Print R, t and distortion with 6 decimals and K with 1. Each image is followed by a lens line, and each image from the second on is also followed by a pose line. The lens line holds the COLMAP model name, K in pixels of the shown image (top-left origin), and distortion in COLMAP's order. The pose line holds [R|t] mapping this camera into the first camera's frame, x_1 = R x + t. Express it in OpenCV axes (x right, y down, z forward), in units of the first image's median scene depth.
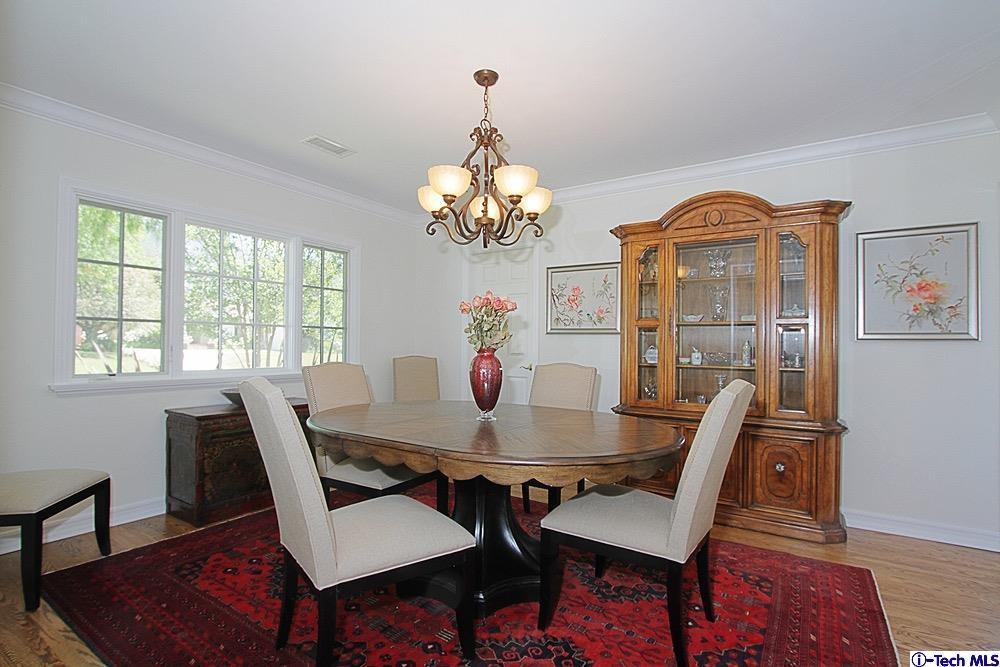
lens RADIAL K [[492.7, 0, 500.2], [0, 492.7, 336.1], [0, 0, 1]] dist [-0.000772, -0.000408]
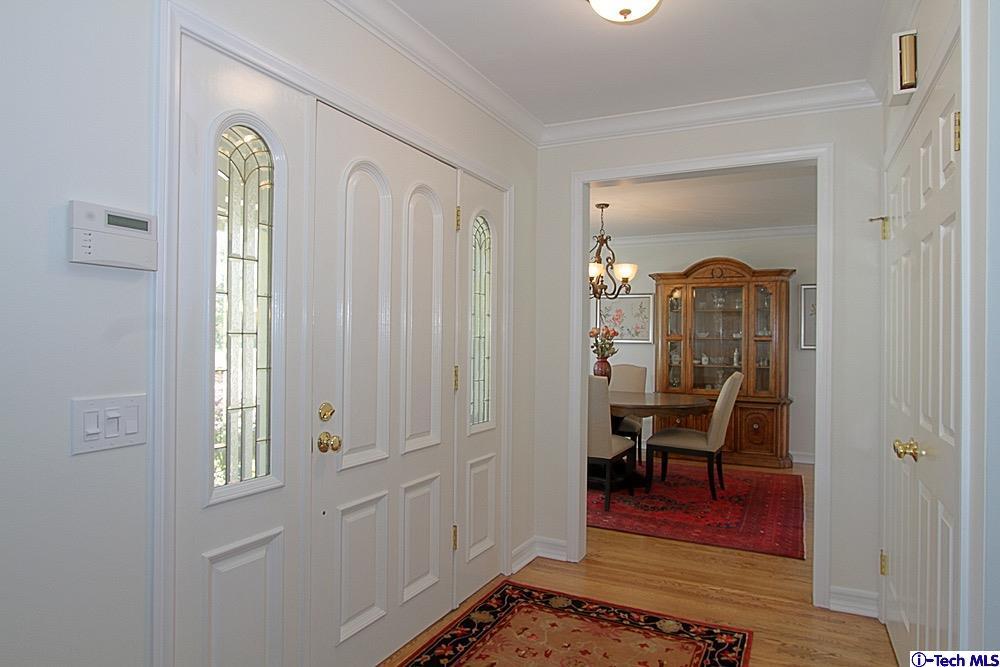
lens RADIAL K [[623.3, 0, 502.3], [0, 623.3, 336.1], [0, 0, 1]] dist [0.004748, 0.000609]
pose [[0.992585, -0.000340, 0.121549, -0.521525], [-0.000705, 0.999963, 0.008550, -0.053457], [-0.121547, -0.008572, 0.992549, -0.953778]]
